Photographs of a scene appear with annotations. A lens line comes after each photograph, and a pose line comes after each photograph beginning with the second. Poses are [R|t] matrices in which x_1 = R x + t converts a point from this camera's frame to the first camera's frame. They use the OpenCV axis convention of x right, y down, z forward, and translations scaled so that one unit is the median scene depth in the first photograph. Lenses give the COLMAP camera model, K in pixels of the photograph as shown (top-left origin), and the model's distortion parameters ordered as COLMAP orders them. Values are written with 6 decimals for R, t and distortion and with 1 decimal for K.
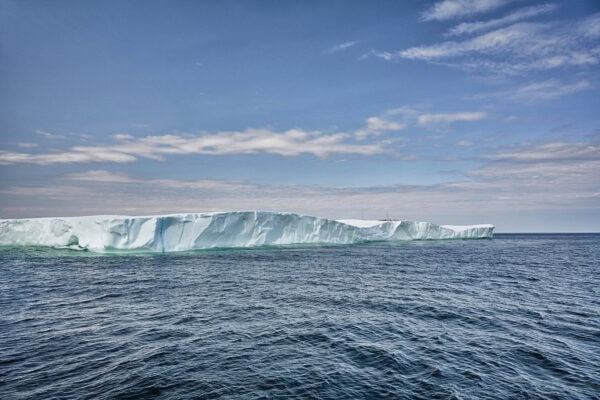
lens RADIAL K [[396.7, 0, 318.2], [0, 396.7, 200.4], [0, 0, 1]] dist [0.005041, 0.000055]
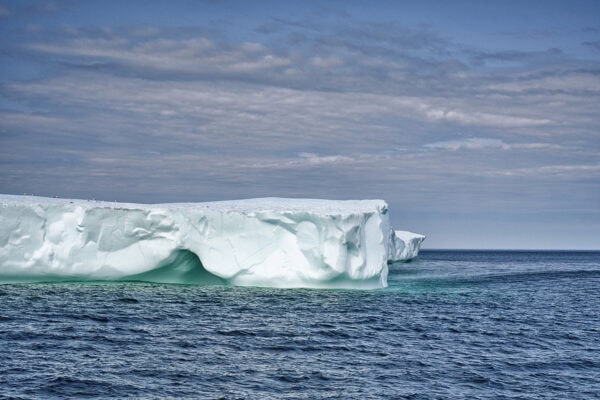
lens RADIAL K [[1088.9, 0, 300.0], [0, 1088.9, 200.0], [0, 0, 1]] dist [0.017731, 0.039369]
pose [[0.798278, 0.034172, 0.601319, -0.595942], [-0.057839, 0.998124, 0.020062, 0.004061], [-0.599505, -0.050795, 0.798757, 0.013967]]
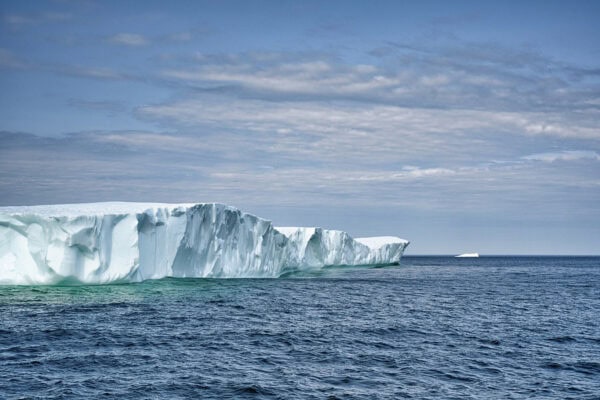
lens RADIAL K [[1006.0, 0, 300.0], [0, 1006.0, 200.0], [0, 0, 1]] dist [0.014881, -0.031495]
pose [[0.860919, 0.034159, 0.507594, -0.403184], [-0.048734, 0.998692, 0.015449, 0.000046], [-0.506403, -0.038037, 0.861458, -0.041545]]
